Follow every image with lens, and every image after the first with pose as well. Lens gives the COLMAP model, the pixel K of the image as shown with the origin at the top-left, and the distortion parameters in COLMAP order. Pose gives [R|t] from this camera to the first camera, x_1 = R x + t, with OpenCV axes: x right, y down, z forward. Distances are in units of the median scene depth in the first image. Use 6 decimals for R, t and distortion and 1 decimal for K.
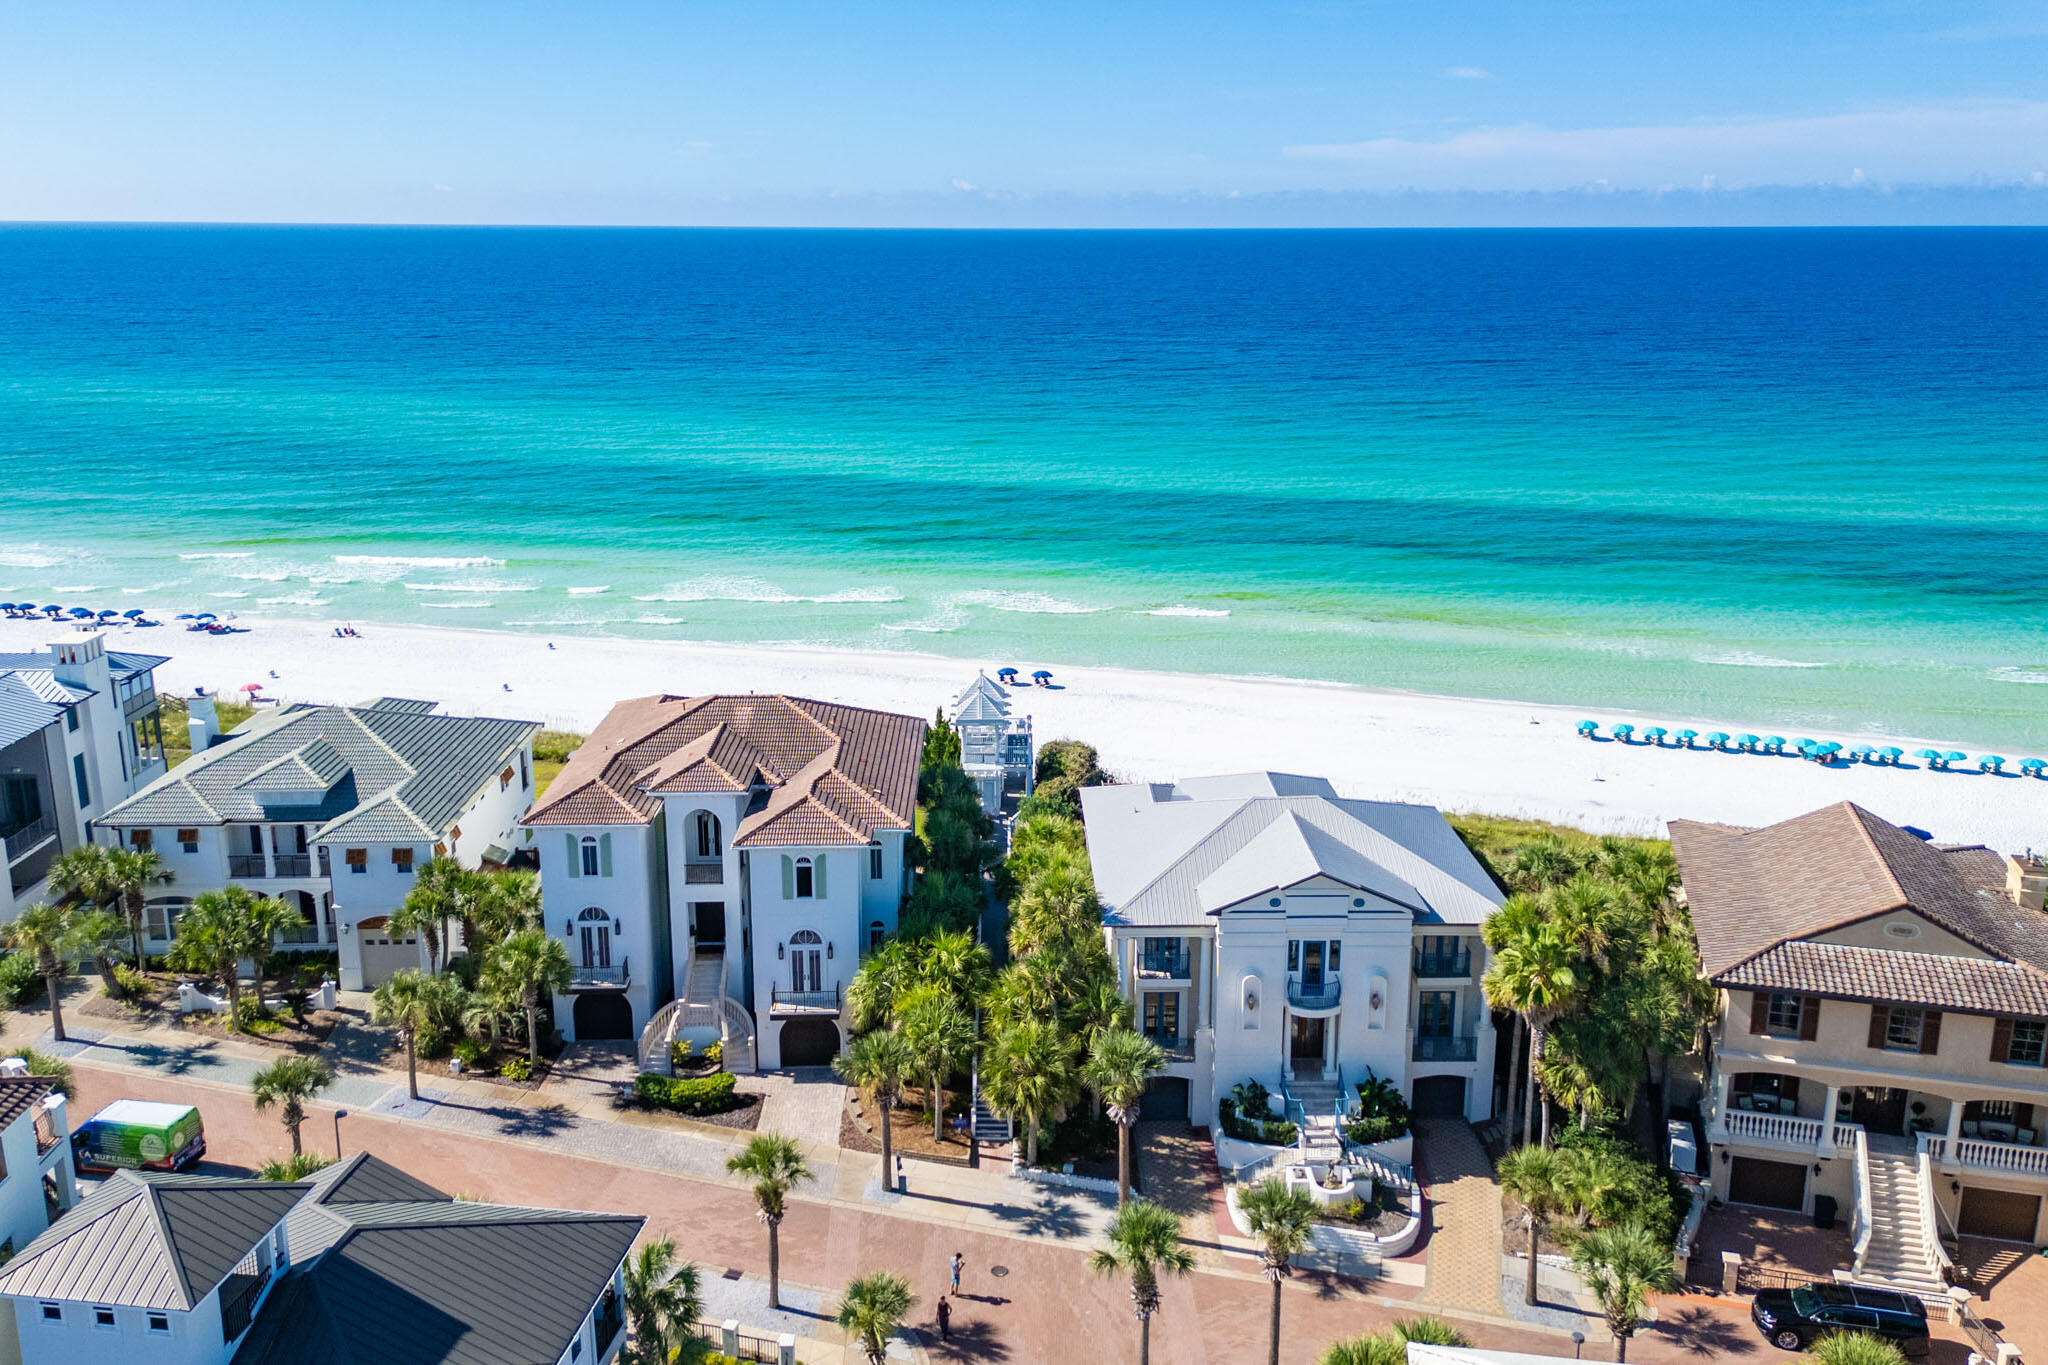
lens RADIAL K [[1742.4, 0, 1024.0], [0, 1742.4, 682.5], [0, 0, 1]] dist [0.000417, 0.000219]
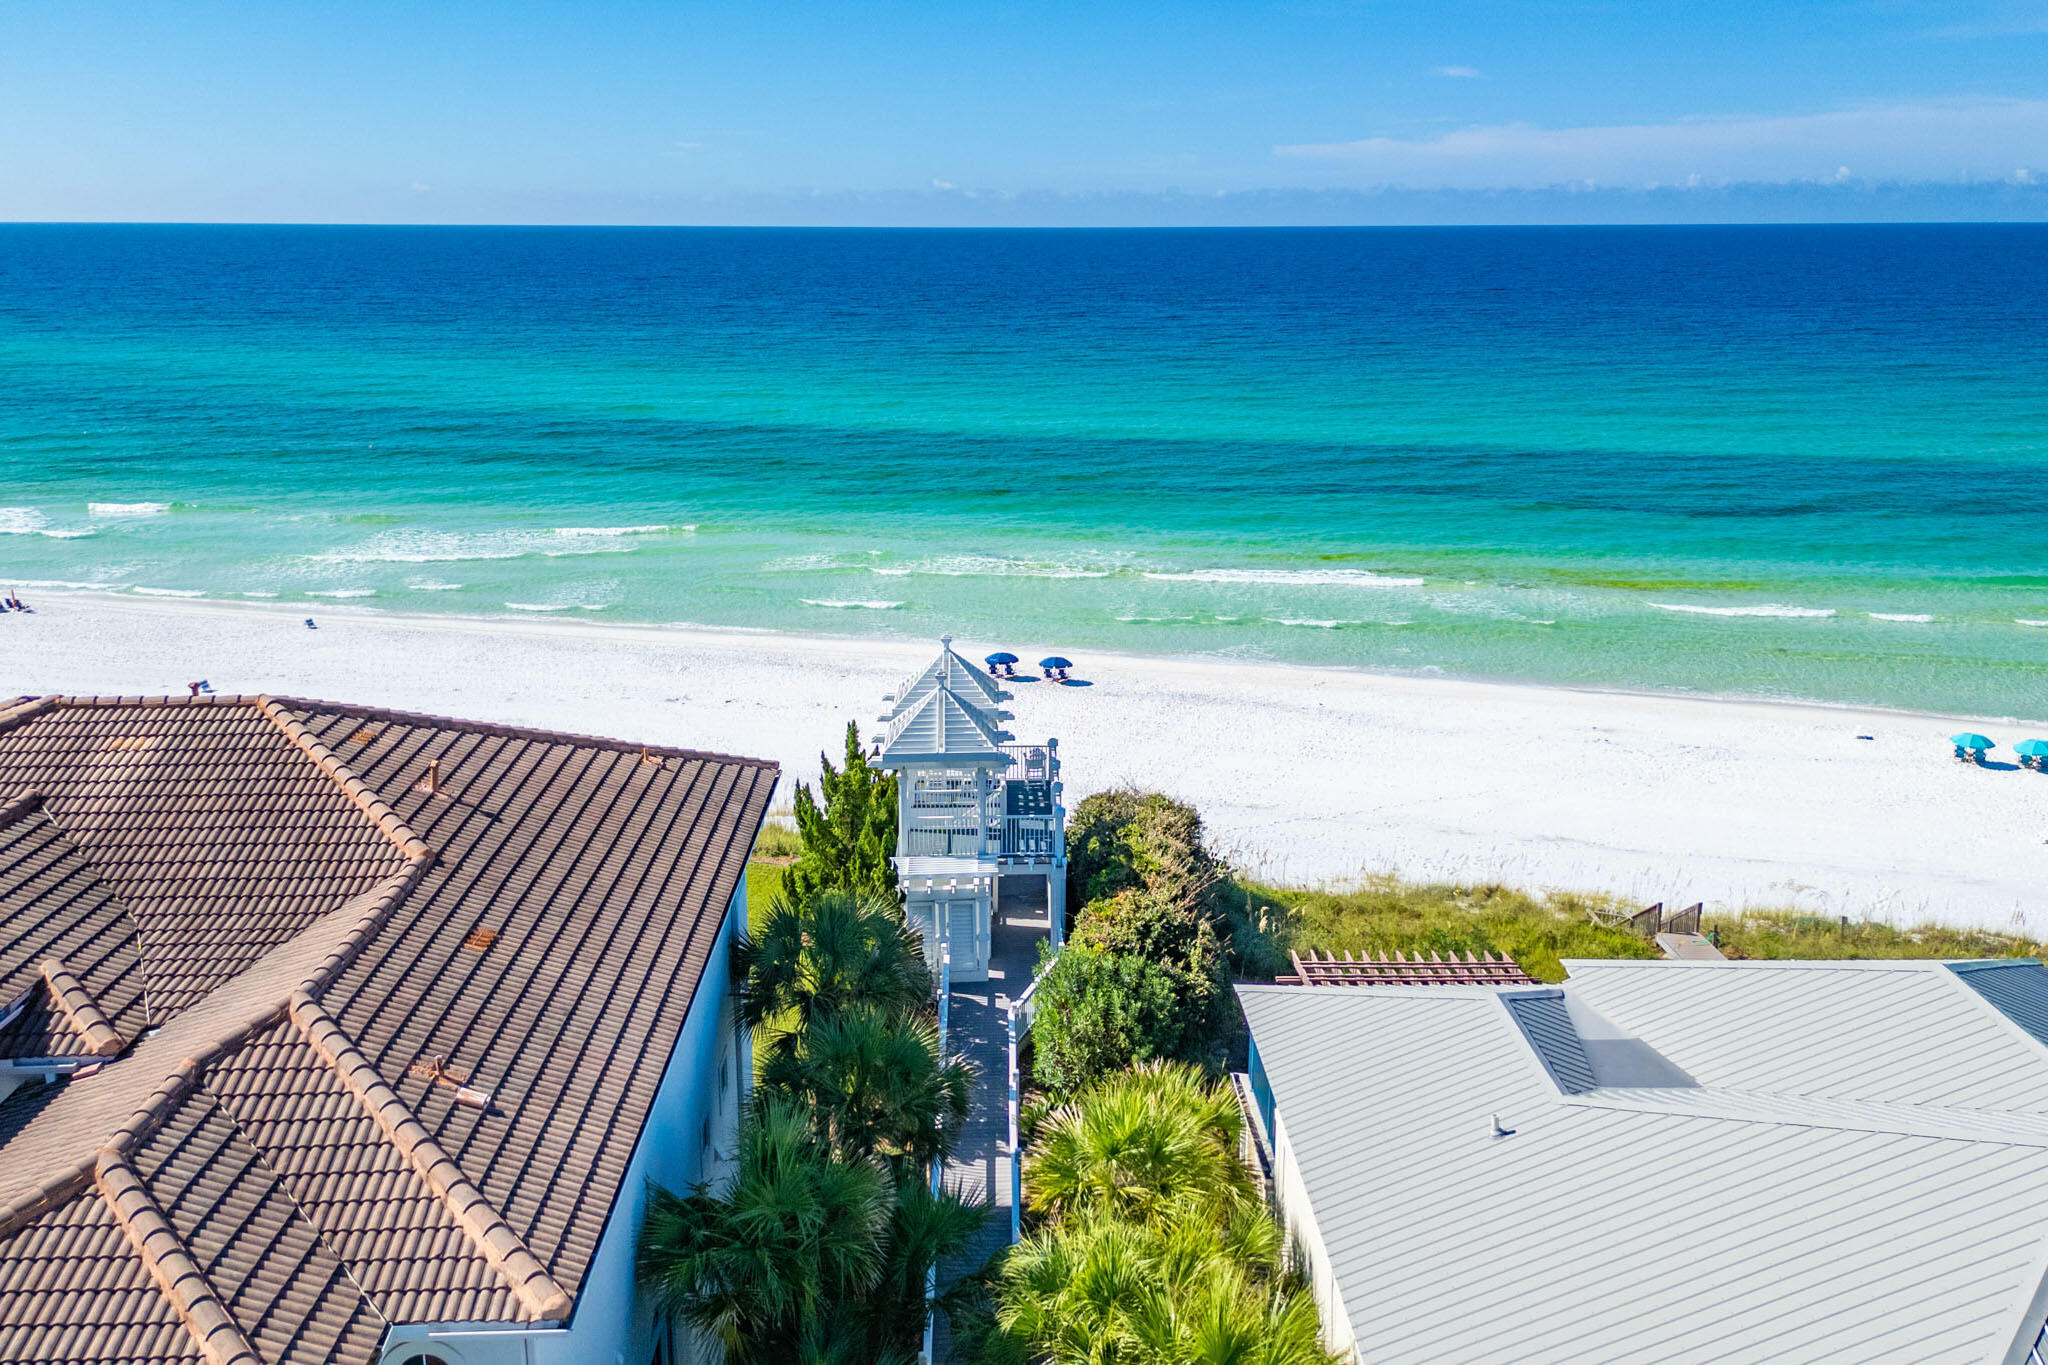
lens RADIAL K [[1742.4, 0, 1024.0], [0, 1742.4, 682.5], [0, 0, 1]] dist [0.000417, 0.000219]
pose [[0.999983, -0.003596, 0.004656, -0.006758], [0.003597, 0.999994, -0.000210, 0.004252], [-0.004655, 0.000226, 0.999989, 0.558052]]
